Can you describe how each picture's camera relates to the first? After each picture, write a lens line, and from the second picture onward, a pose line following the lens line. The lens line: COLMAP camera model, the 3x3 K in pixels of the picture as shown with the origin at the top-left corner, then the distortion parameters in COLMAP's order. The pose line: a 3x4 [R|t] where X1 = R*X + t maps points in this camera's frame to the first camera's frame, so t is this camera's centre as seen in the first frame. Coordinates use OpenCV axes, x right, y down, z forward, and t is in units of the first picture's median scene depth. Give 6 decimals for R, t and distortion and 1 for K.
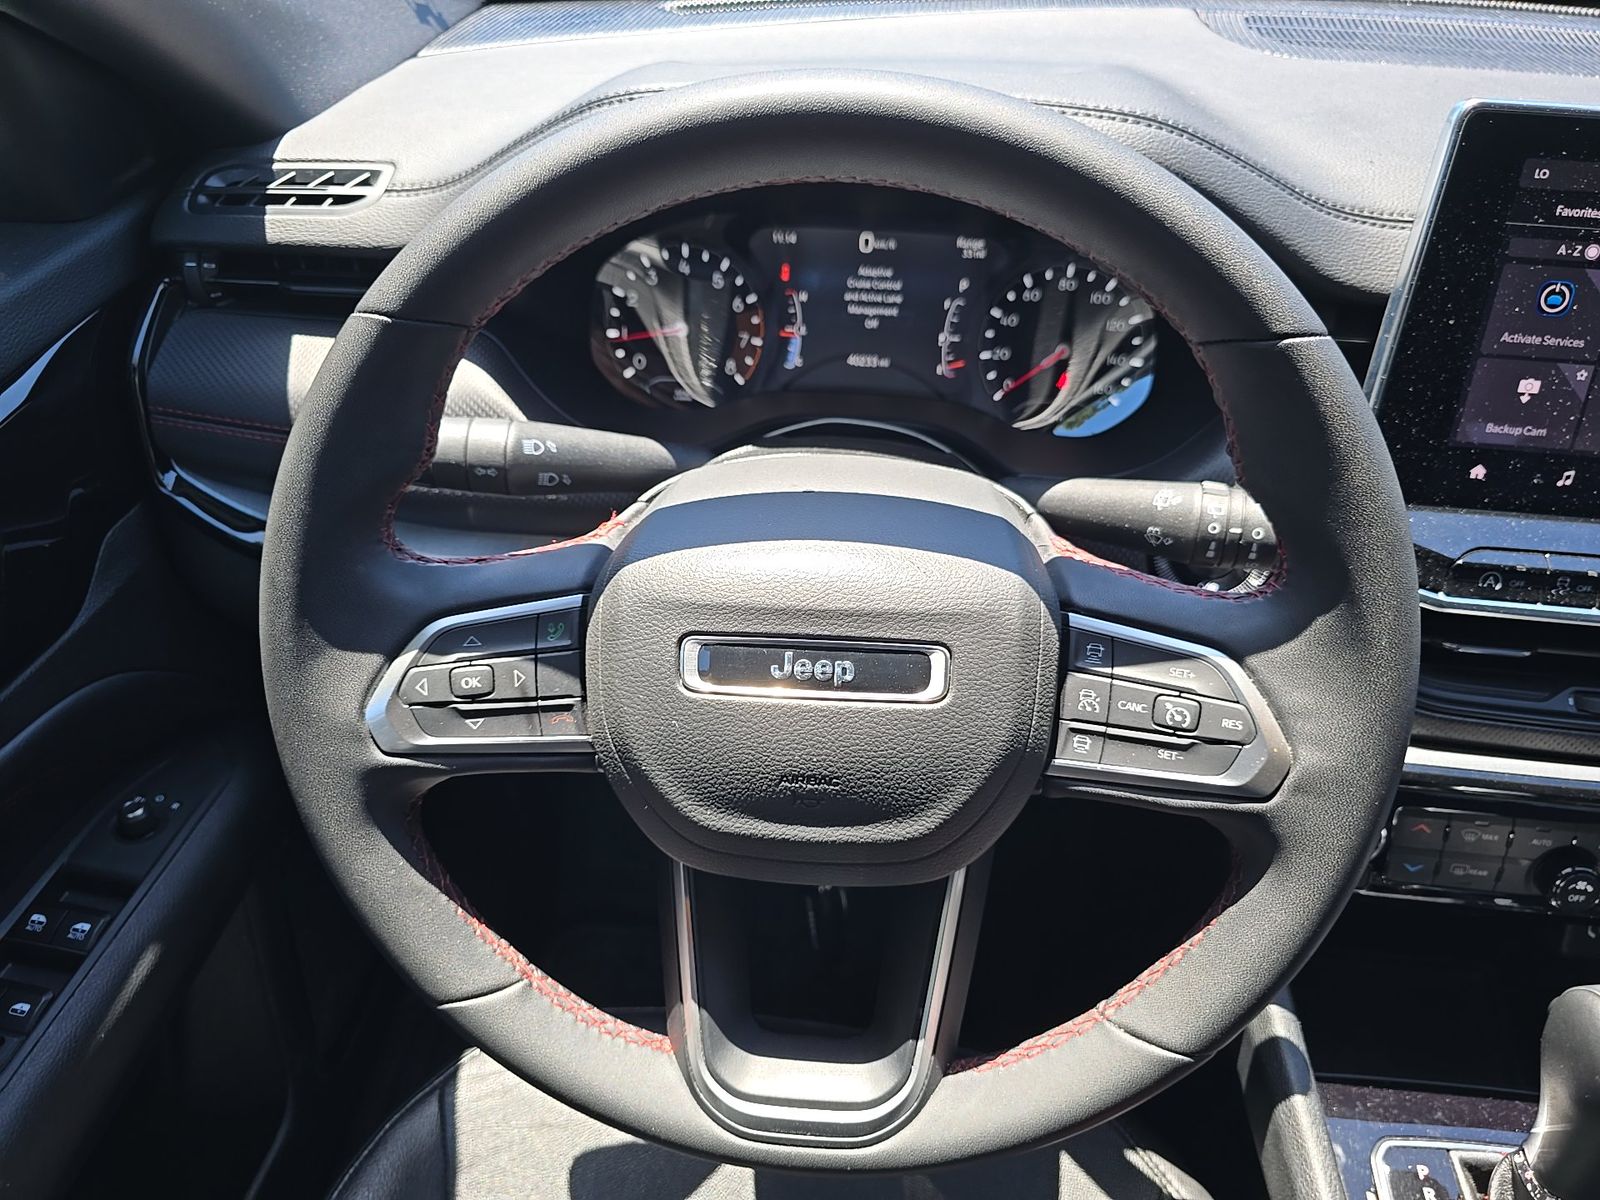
lens RADIAL K [[1076.6, 0, 801.7], [0, 1076.6, 600.8], [0, 0, 1]] dist [-0.010302, -0.003707]
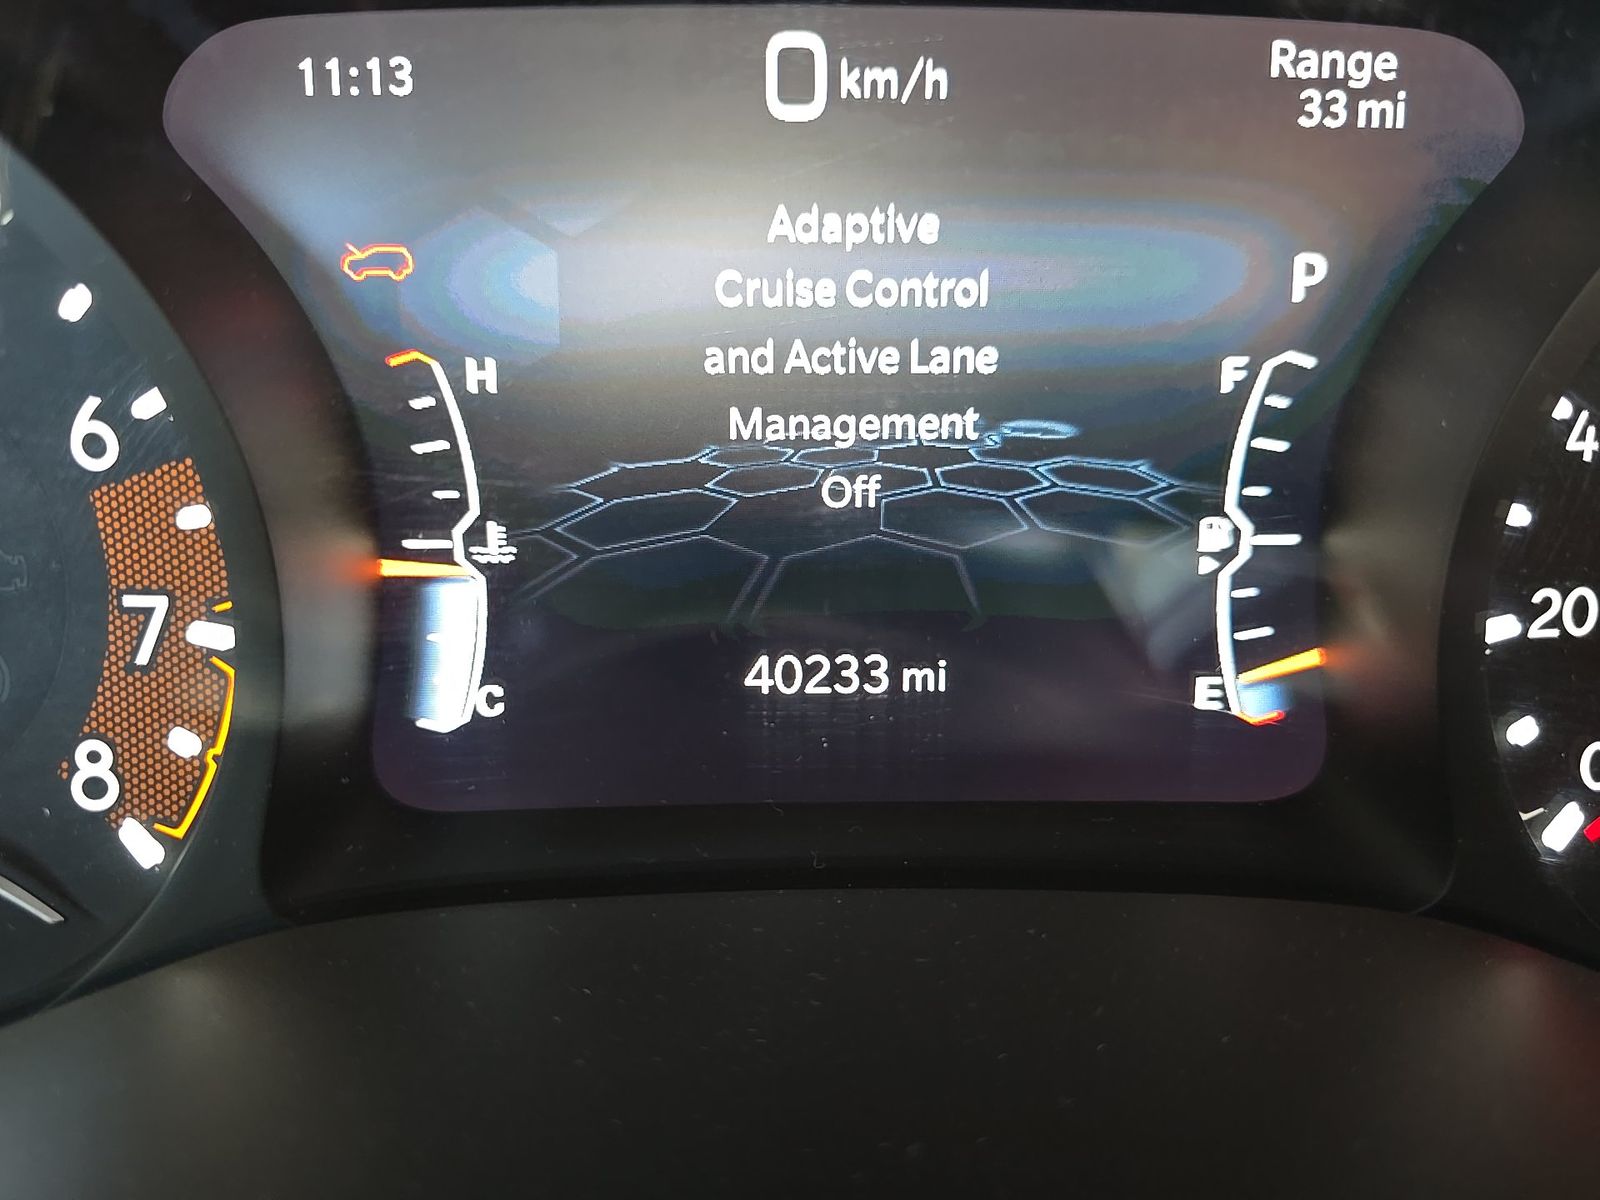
lens RADIAL K [[1076.6, 0, 799.1], [0, 1076.6, 599.6], [0, 0, 1]] dist [-0.010302, -0.003707]
pose [[0.986844, -0.073897, 0.143801, 0.026574], [0.091078, 0.988969, -0.116810, -0.217674], [-0.133583, 0.128370, 0.982689, 0.818030]]
